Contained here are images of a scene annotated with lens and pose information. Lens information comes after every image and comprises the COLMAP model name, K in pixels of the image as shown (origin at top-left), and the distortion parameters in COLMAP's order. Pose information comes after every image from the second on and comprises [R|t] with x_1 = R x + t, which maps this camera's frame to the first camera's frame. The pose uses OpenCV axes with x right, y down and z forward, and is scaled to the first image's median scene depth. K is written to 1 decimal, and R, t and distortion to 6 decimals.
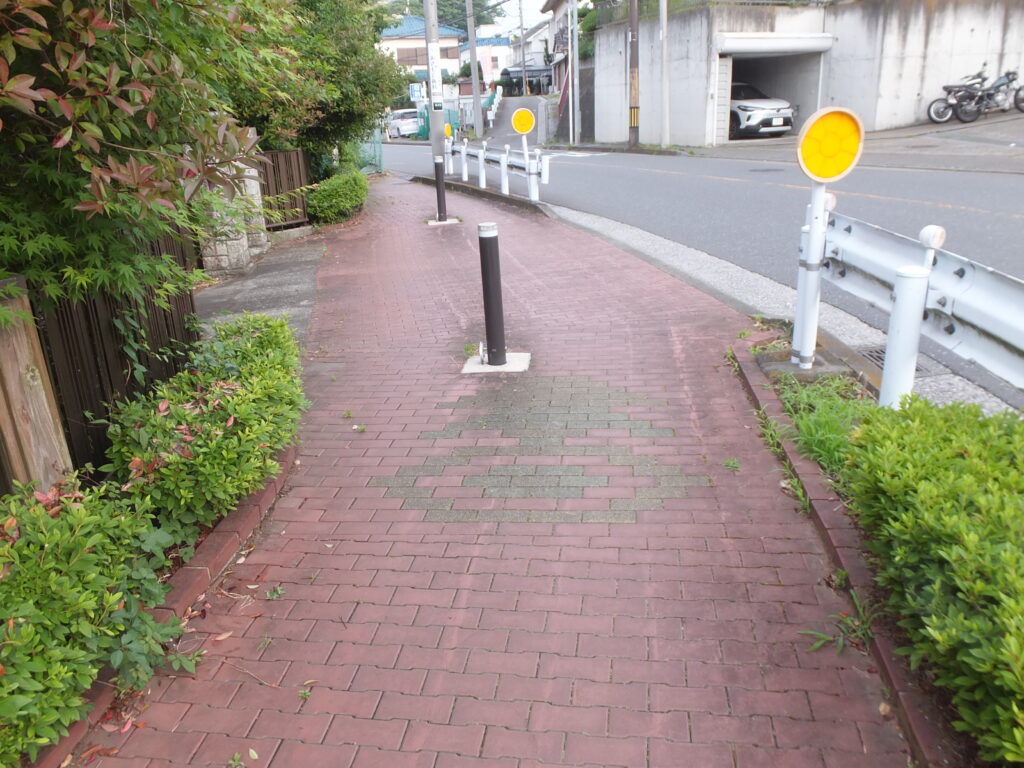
lens RADIAL K [[775.6, 0, 516.1], [0, 775.6, 382.5], [0, 0, 1]] dist [-0.026215, 0.009081]
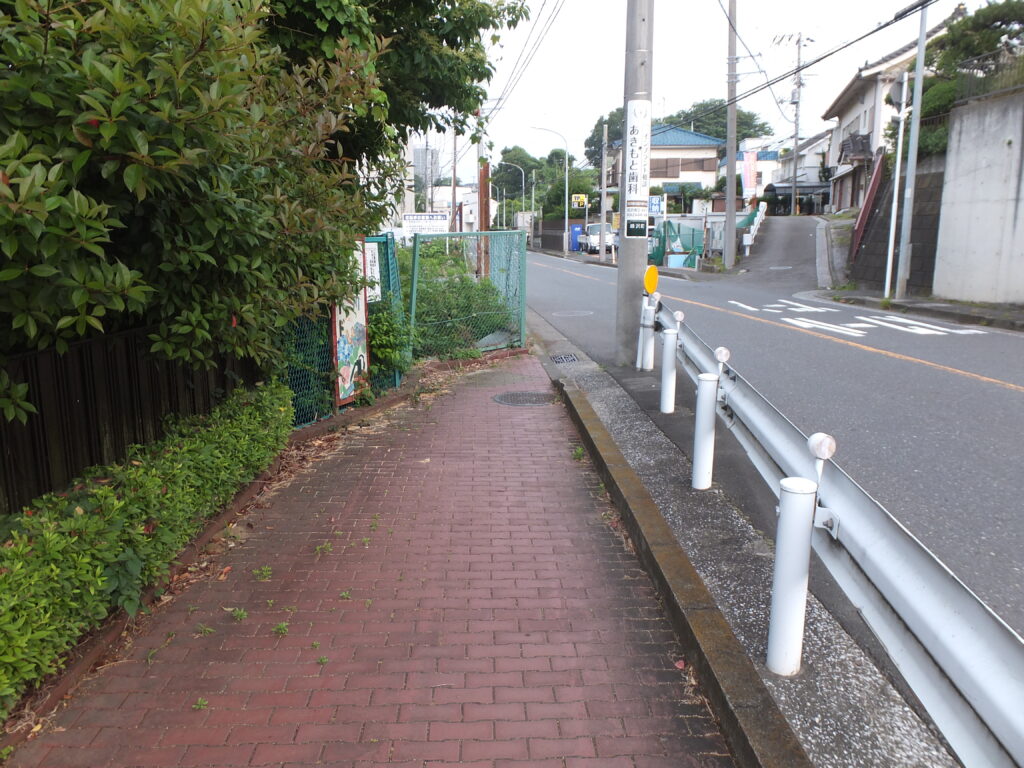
lens RADIAL K [[775.6, 0, 512.2], [0, 775.6, 383.2], [0, 0, 1]] dist [-0.026215, 0.009081]
pose [[0.948186, 0.097686, -0.302326, -0.007217], [-0.137816, 0.983836, -0.114341, -0.070623], [0.286270, 0.150081, 0.946322, 0.192501]]
